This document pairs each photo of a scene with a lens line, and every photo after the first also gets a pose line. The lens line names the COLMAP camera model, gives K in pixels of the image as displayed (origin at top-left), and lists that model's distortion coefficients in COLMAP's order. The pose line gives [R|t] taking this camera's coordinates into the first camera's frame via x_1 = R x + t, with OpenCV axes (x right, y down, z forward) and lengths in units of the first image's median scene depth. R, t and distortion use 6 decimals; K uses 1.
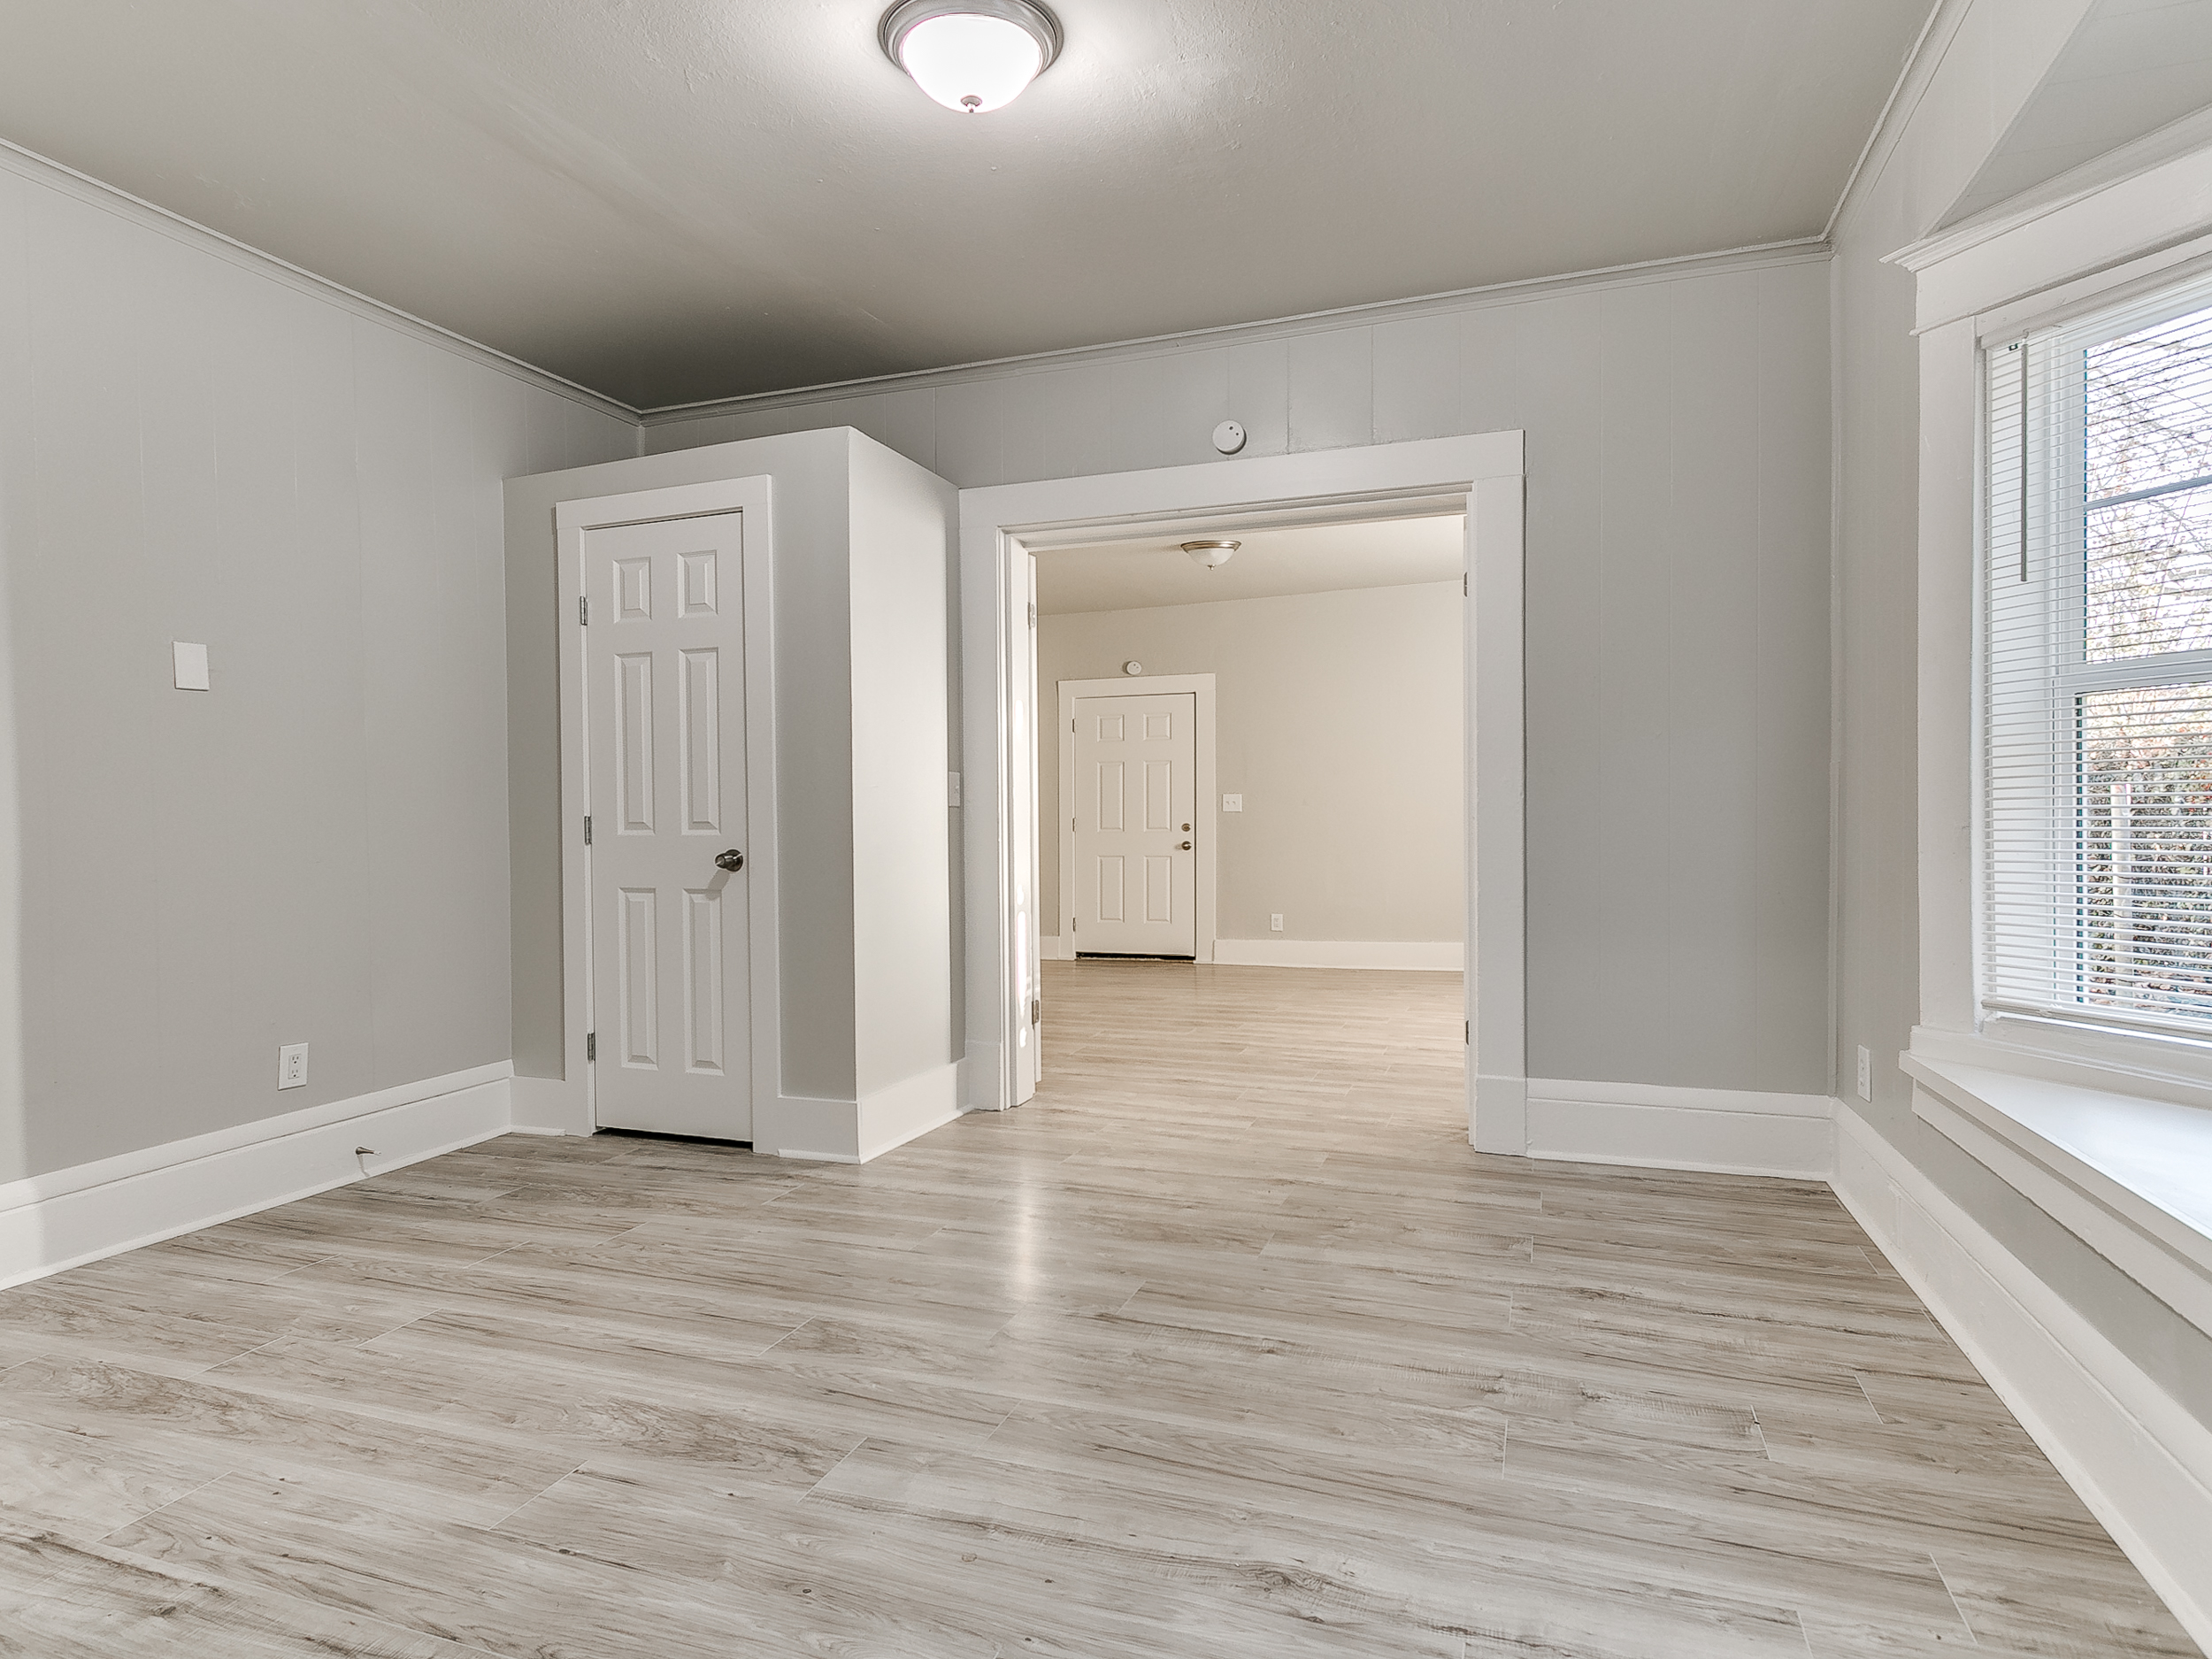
lens RADIAL K [[1203.8, 0, 1053.6], [0, 1203.8, 842.5], [0, 0, 1]] dist [-0.001598, -0.001920]
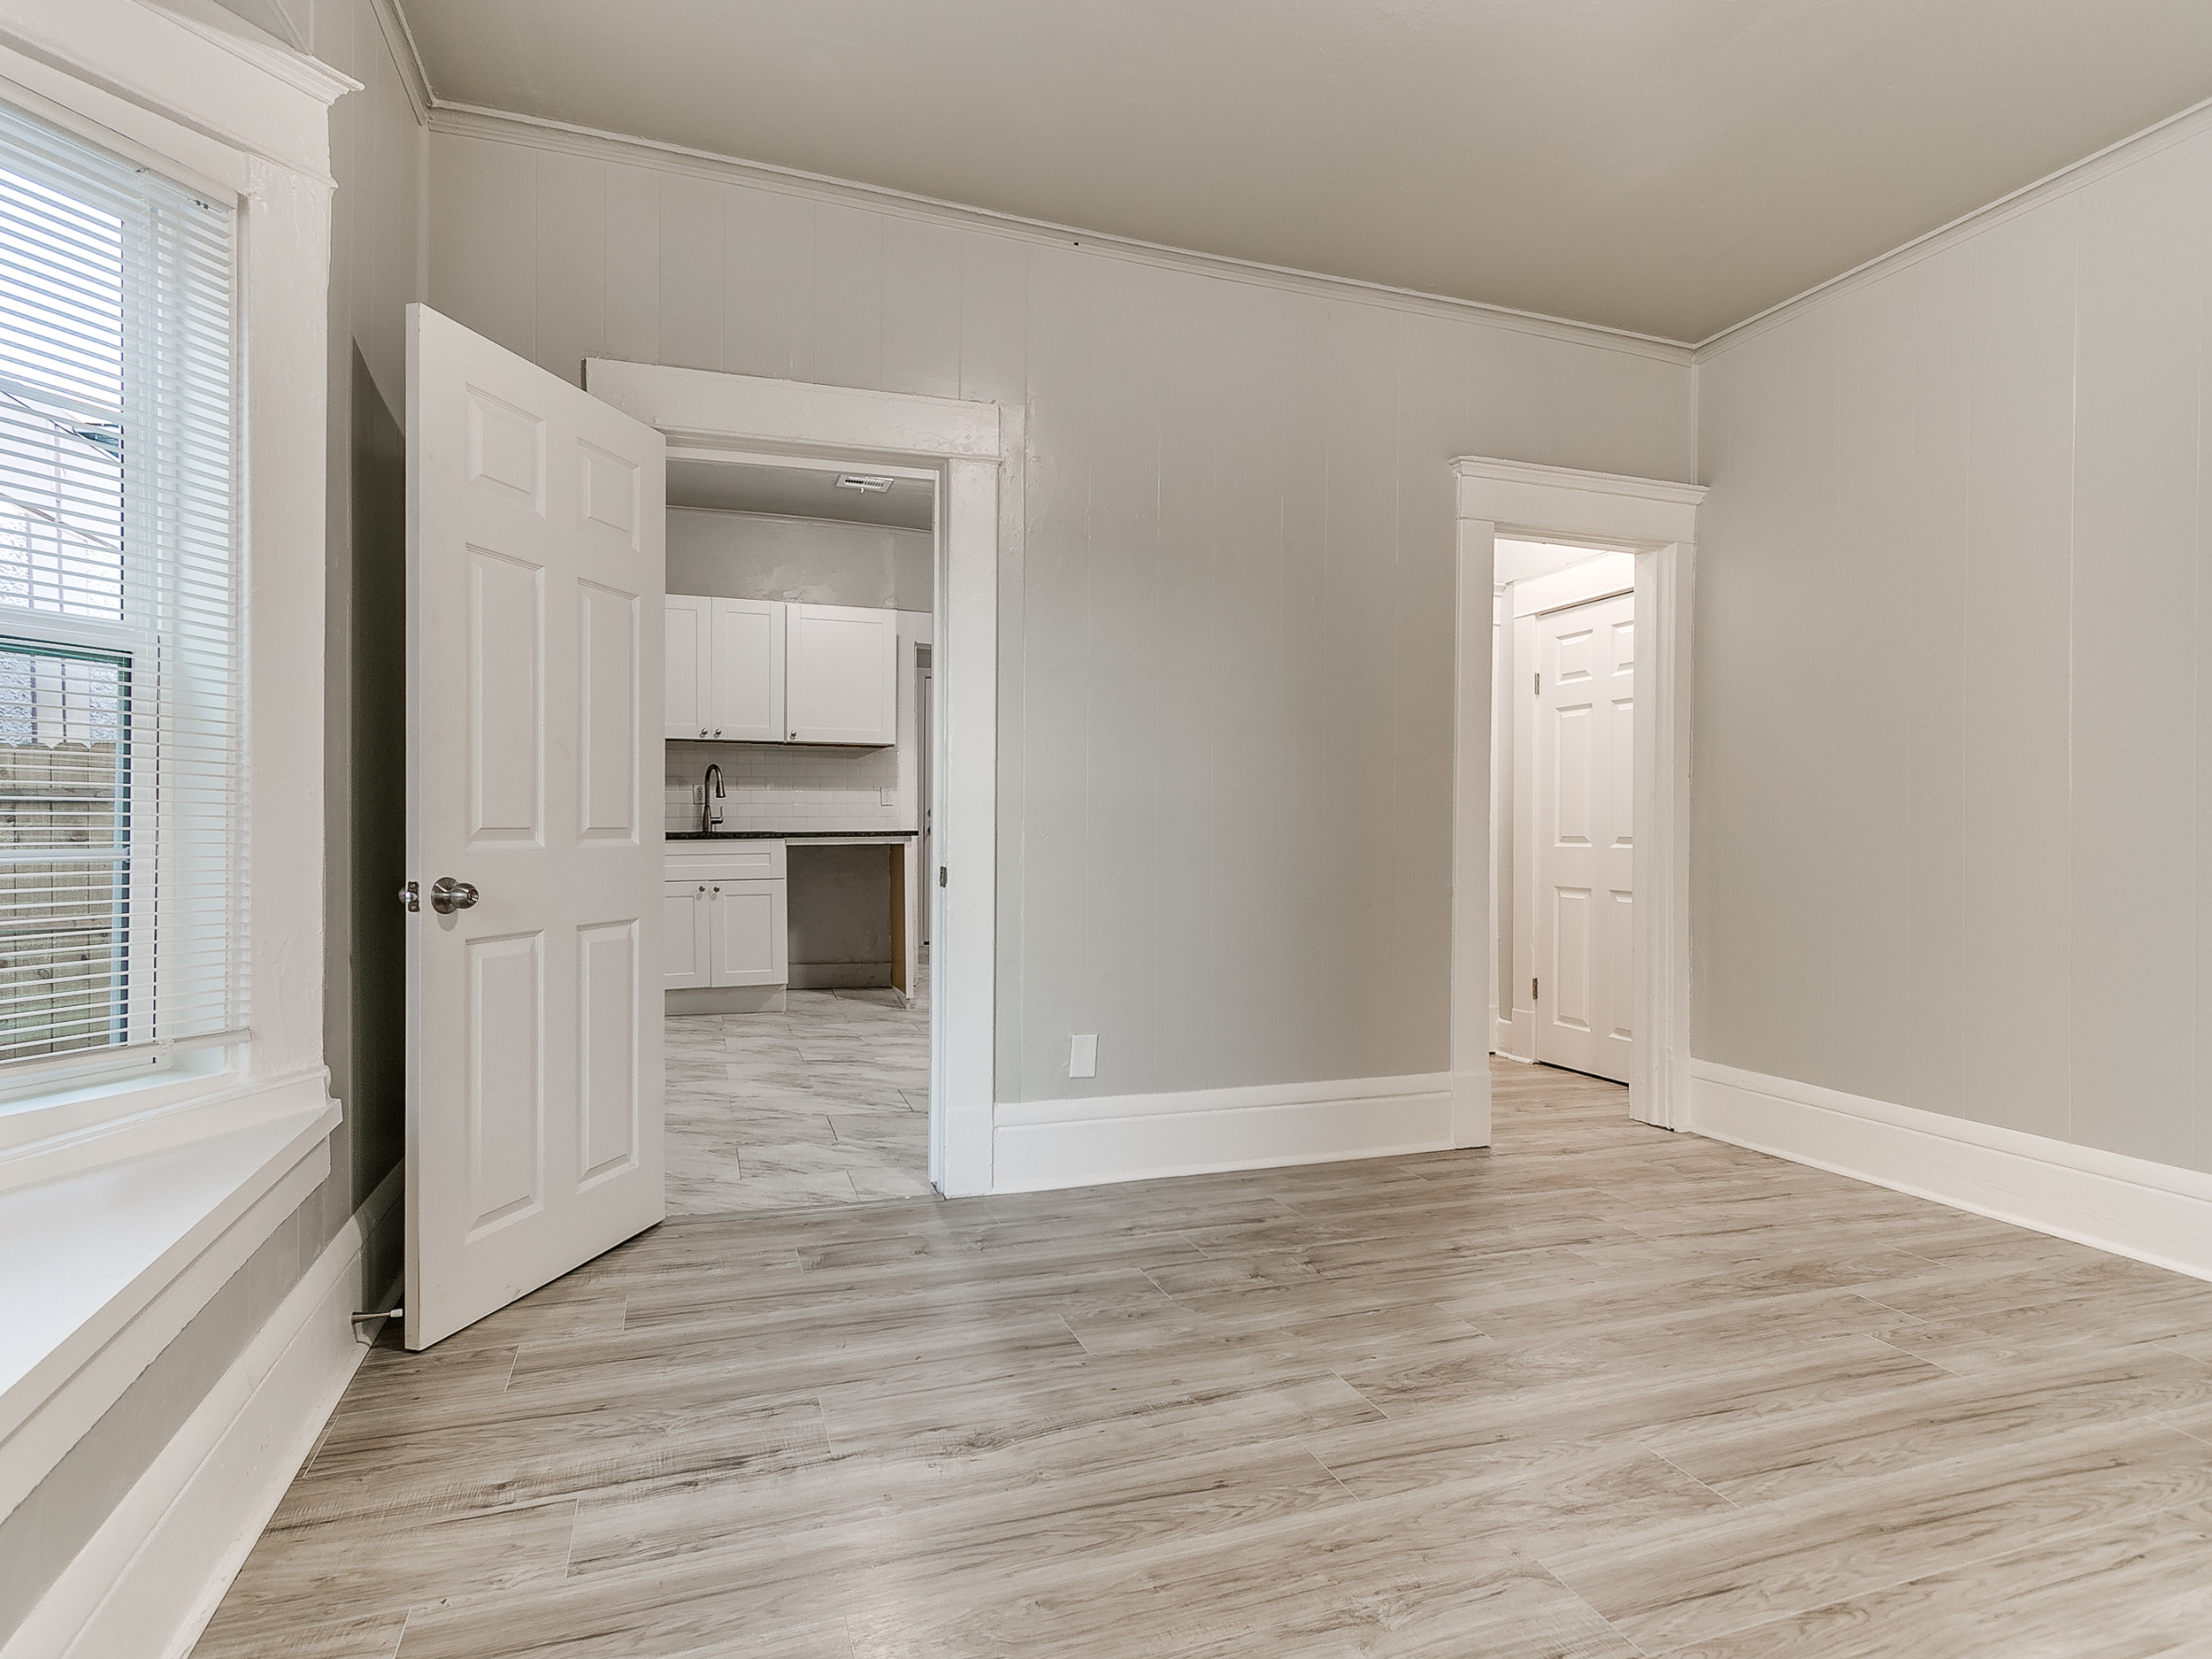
lens RADIAL K [[1203.8, 0, 1053.6], [0, 1203.8, 842.5], [0, 0, 1]] dist [-0.001598, -0.001920]
pose [[-0.774047, 0.021852, -0.632751, 0.667808], [-0.002821, 0.999275, 0.037960, -0.046729], [0.633122, 0.031168, -0.773424, 1.473623]]
